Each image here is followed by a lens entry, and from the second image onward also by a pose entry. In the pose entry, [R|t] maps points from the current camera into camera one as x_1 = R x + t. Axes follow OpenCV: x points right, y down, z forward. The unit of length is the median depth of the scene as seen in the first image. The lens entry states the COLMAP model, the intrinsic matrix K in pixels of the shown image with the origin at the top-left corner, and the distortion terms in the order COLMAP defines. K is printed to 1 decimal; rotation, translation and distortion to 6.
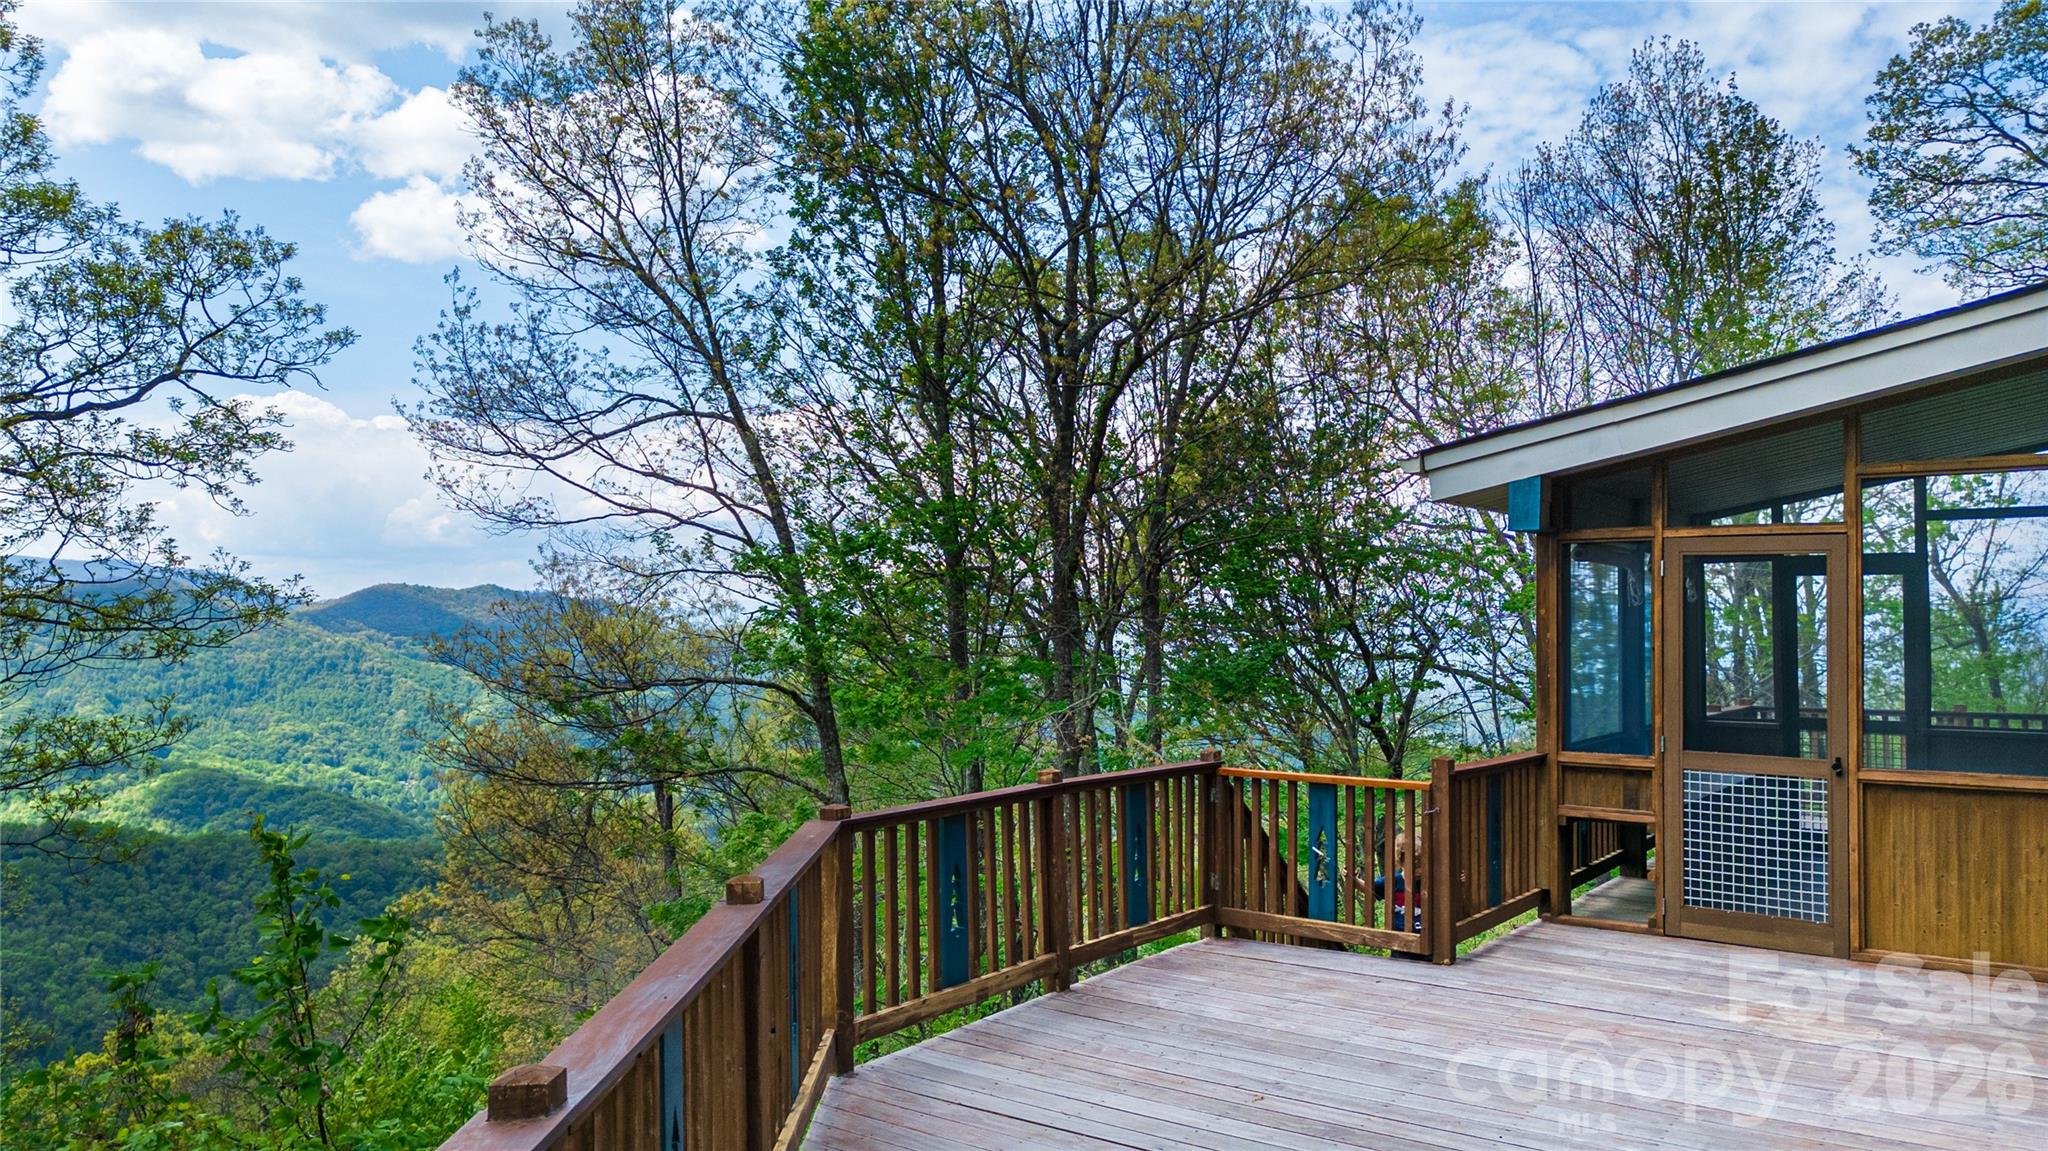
lens RADIAL K [[1443.1, 0, 1034.3], [0, 1443.1, 577.1], [0, 0, 1]] dist [0.078551, -0.074995]
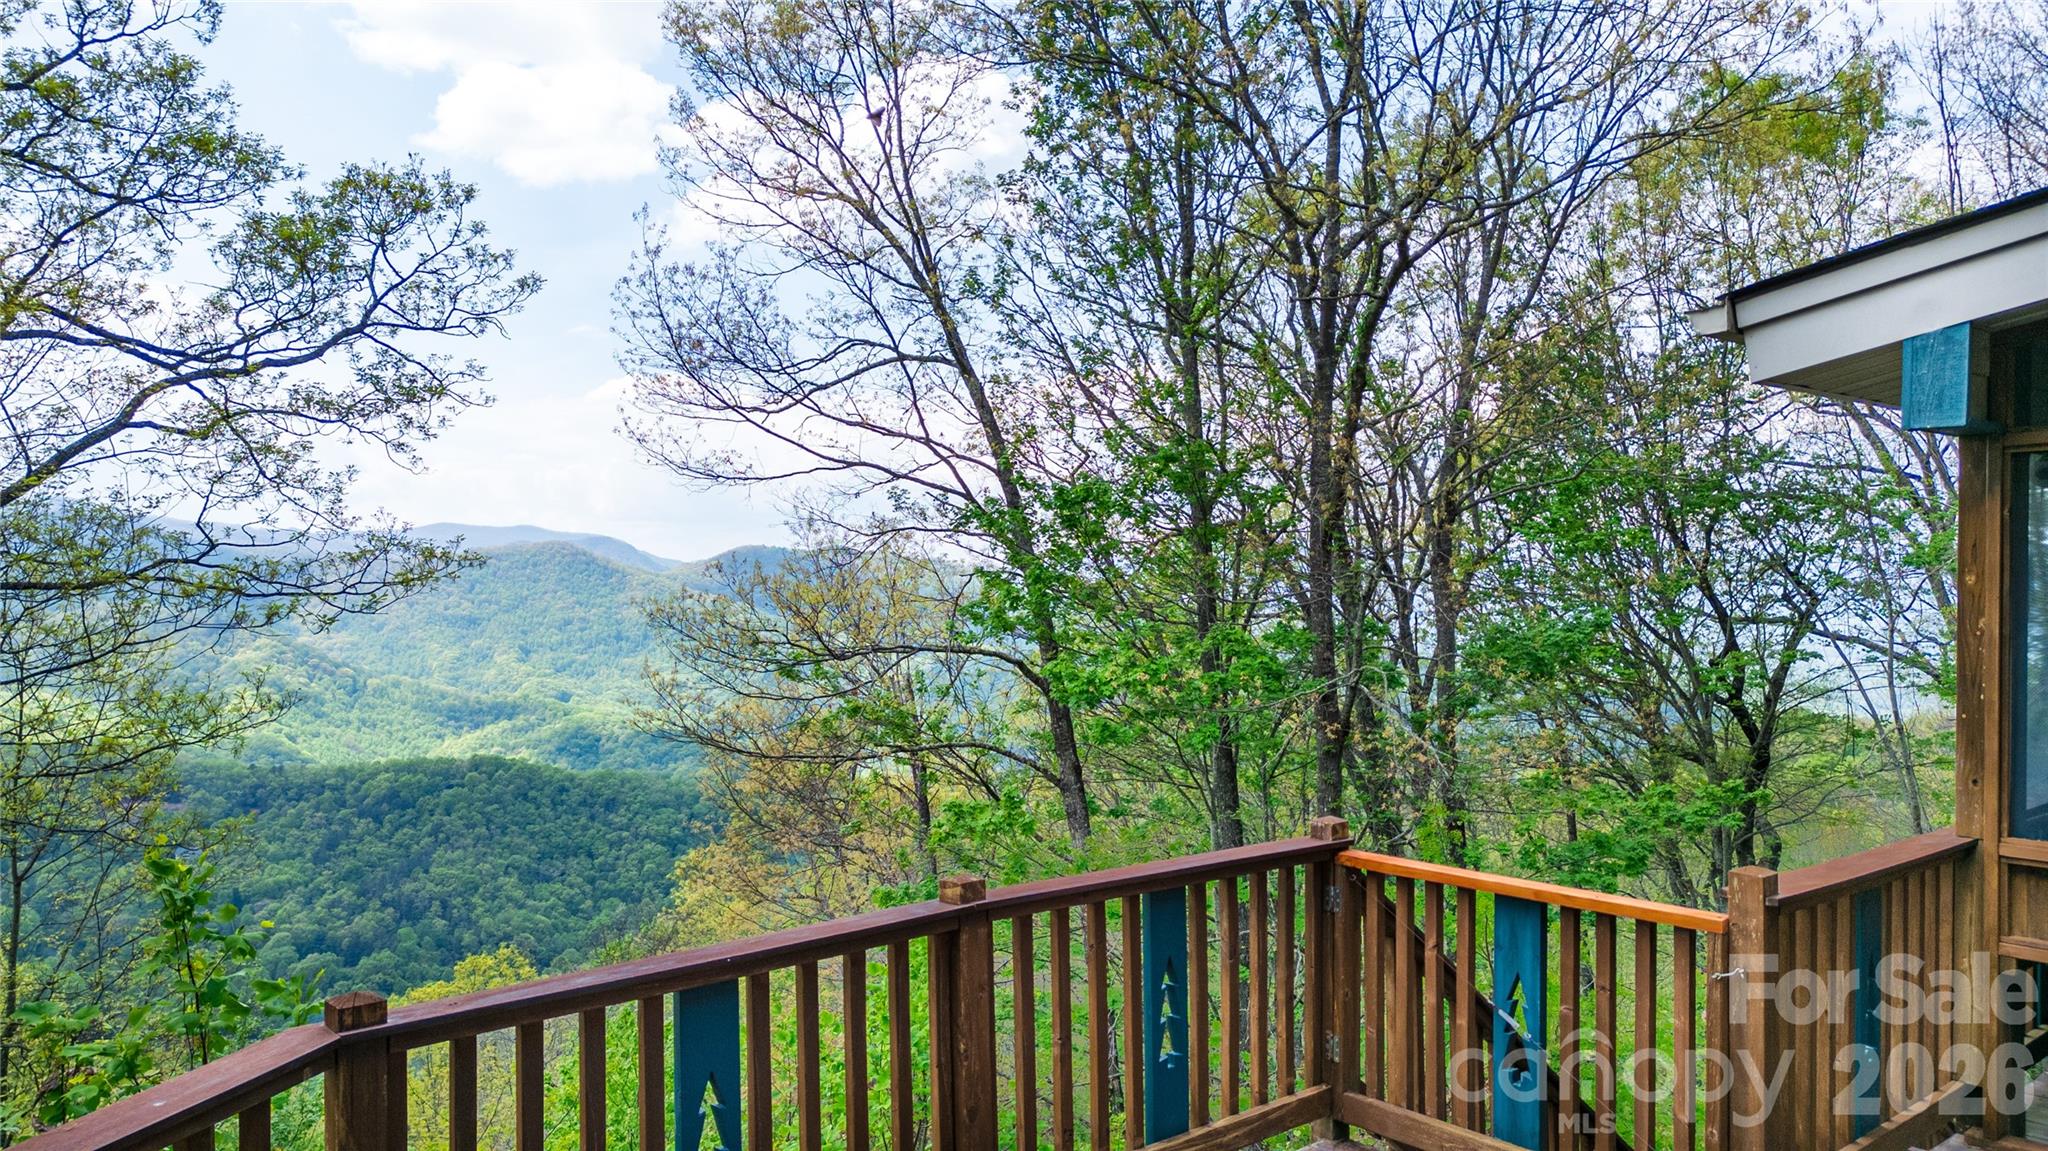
lens RADIAL K [[1443.1, 0, 1030.2], [0, 1443.1, 581.3], [0, 0, 1]] dist [0.078551, -0.074995]
pose [[0.974524, -0.002858, -0.224263, 0.036828], [0.010066, 0.999469, 0.031005, 0.001235], [0.224056, -0.032472, 0.974035, 0.109195]]
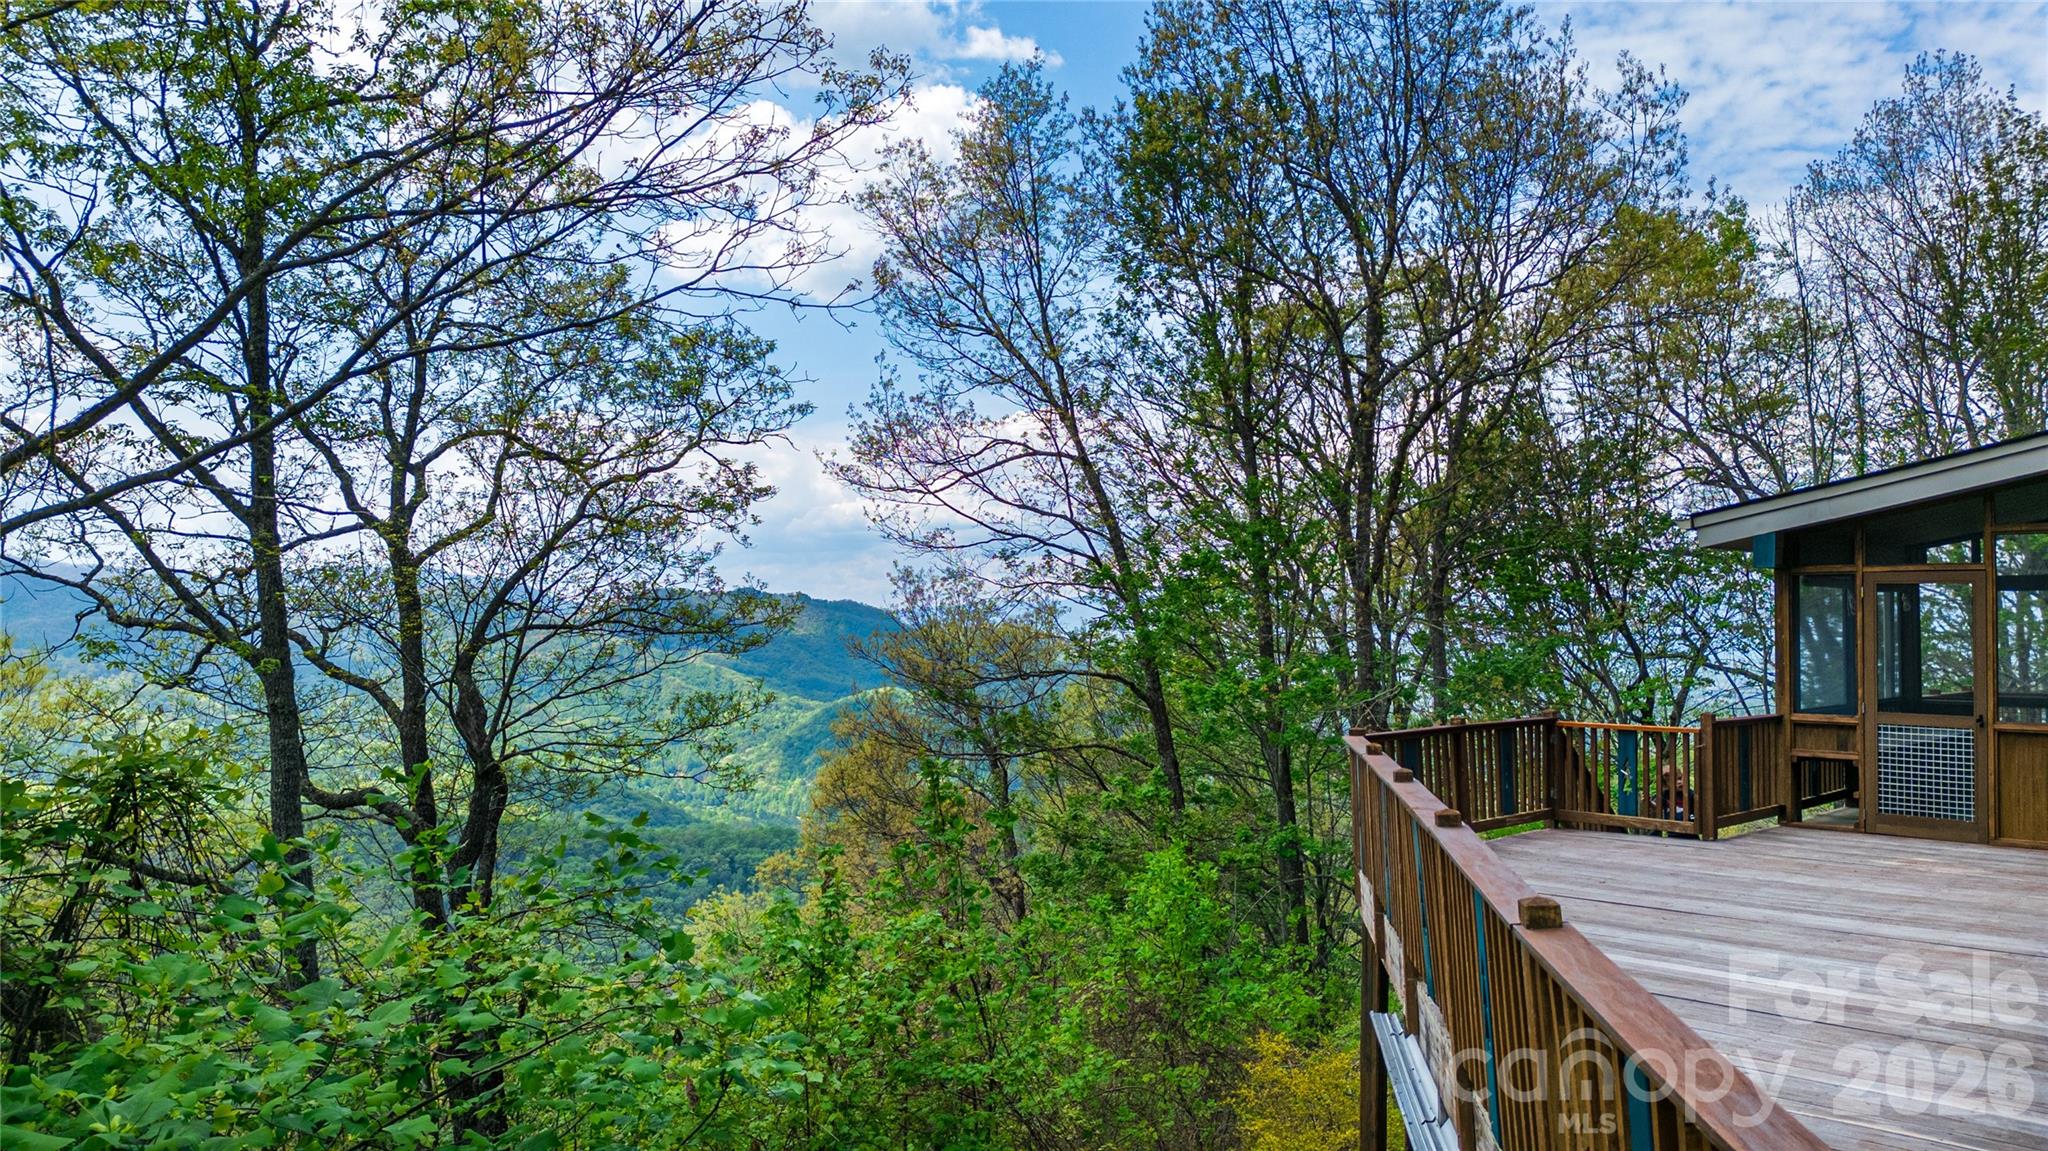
lens RADIAL K [[1443.1, 0, 1032.0], [0, 1443.1, 581.9], [0, 0, 1]] dist [0.078551, -0.074995]
pose [[0.986614, -0.009206, -0.162810, -0.046299], [0.009702, 0.999950, 0.002252, -0.007546], [0.162781, -0.003802, 0.986655, -0.173528]]
